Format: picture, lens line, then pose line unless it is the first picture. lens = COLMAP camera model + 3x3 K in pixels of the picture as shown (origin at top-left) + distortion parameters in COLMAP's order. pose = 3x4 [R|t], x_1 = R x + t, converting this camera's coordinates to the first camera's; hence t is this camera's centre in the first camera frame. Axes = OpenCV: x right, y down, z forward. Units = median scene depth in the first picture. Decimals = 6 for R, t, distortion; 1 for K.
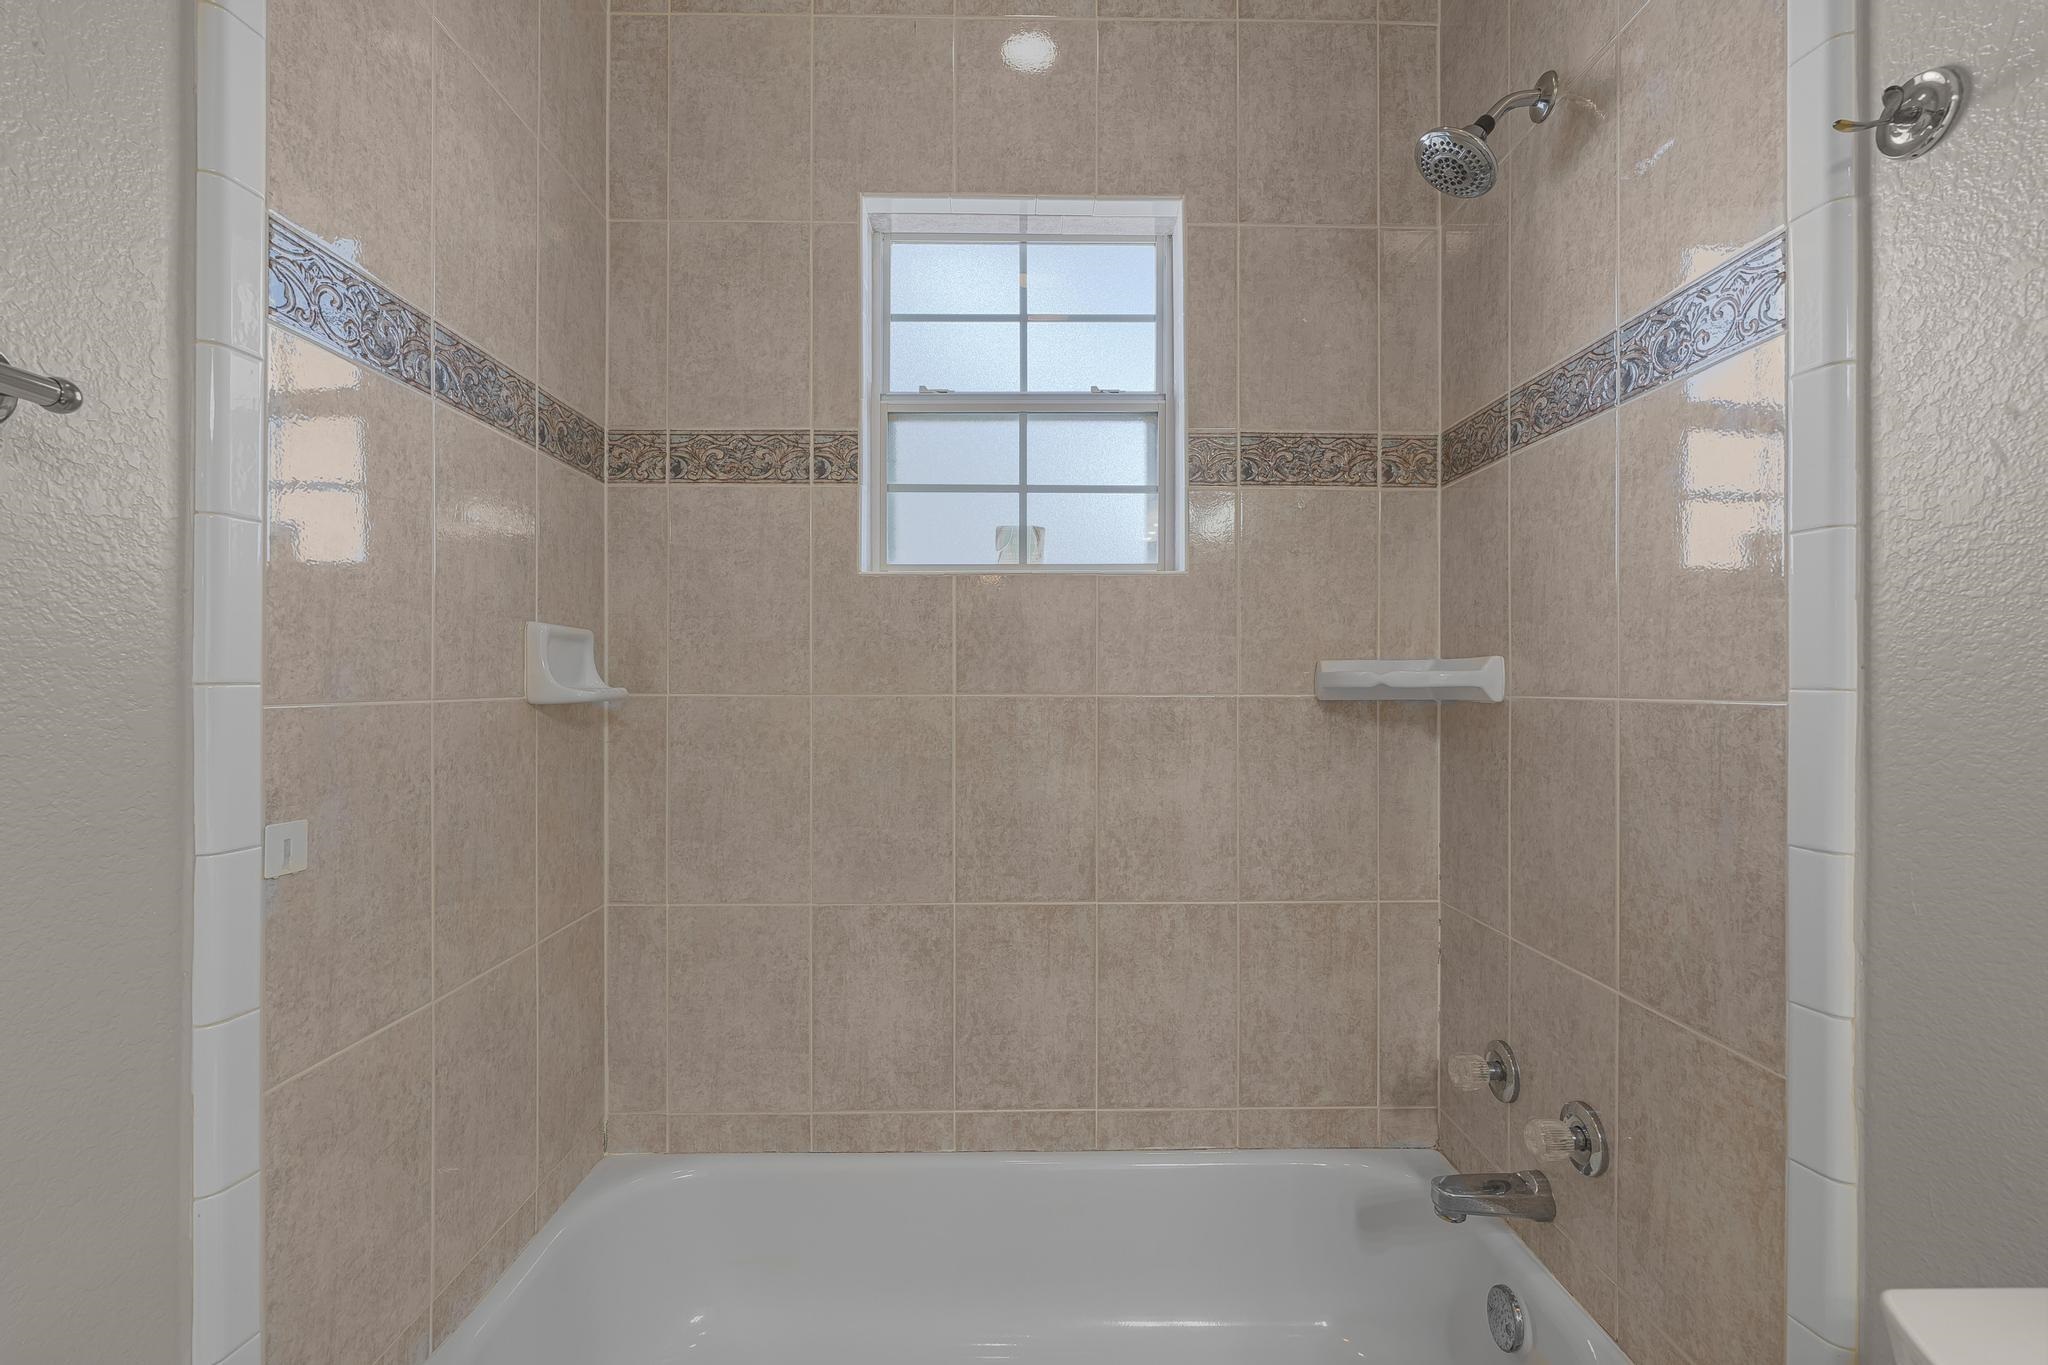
lens RADIAL K [[1049.9, 0, 968.9], [0, 1049.9, 662.3], [0, 0, 1]] dist [-0.007800, 0.000313]
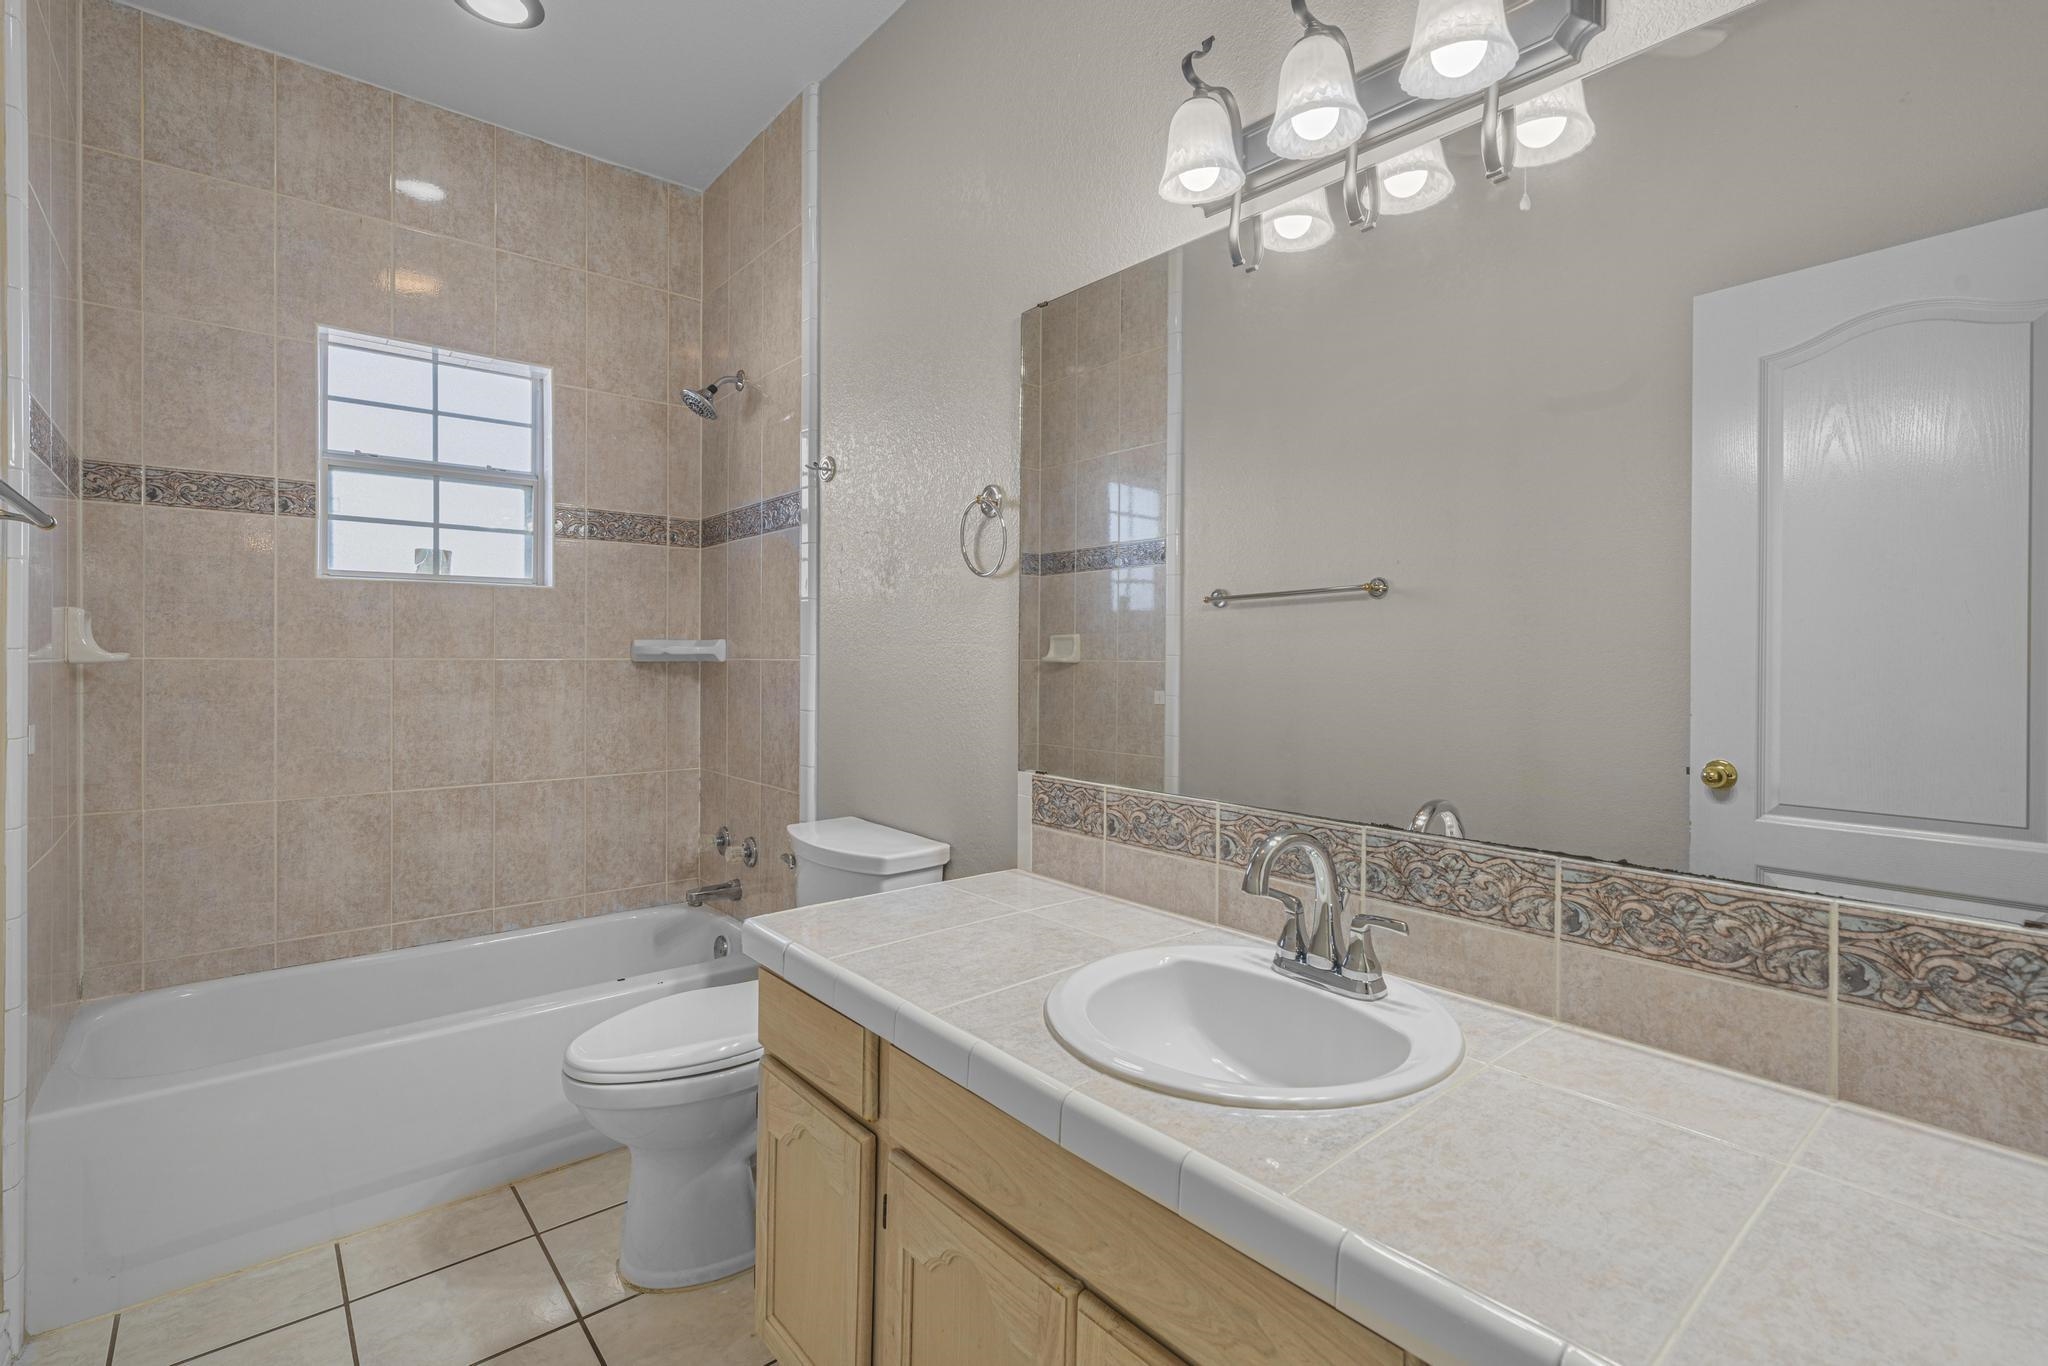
lens RADIAL K [[929.5, 0, 1026.8], [0, 929.5, 670.2], [0, 0, 1]] dist [-0.003584, 0.001627]
pose [[0.762953, -0.006799, 0.646418, -0.185957], [-0.016128, 0.999433, 0.029547, -0.007604], [-0.646253, -0.032969, 0.762411, -0.667239]]
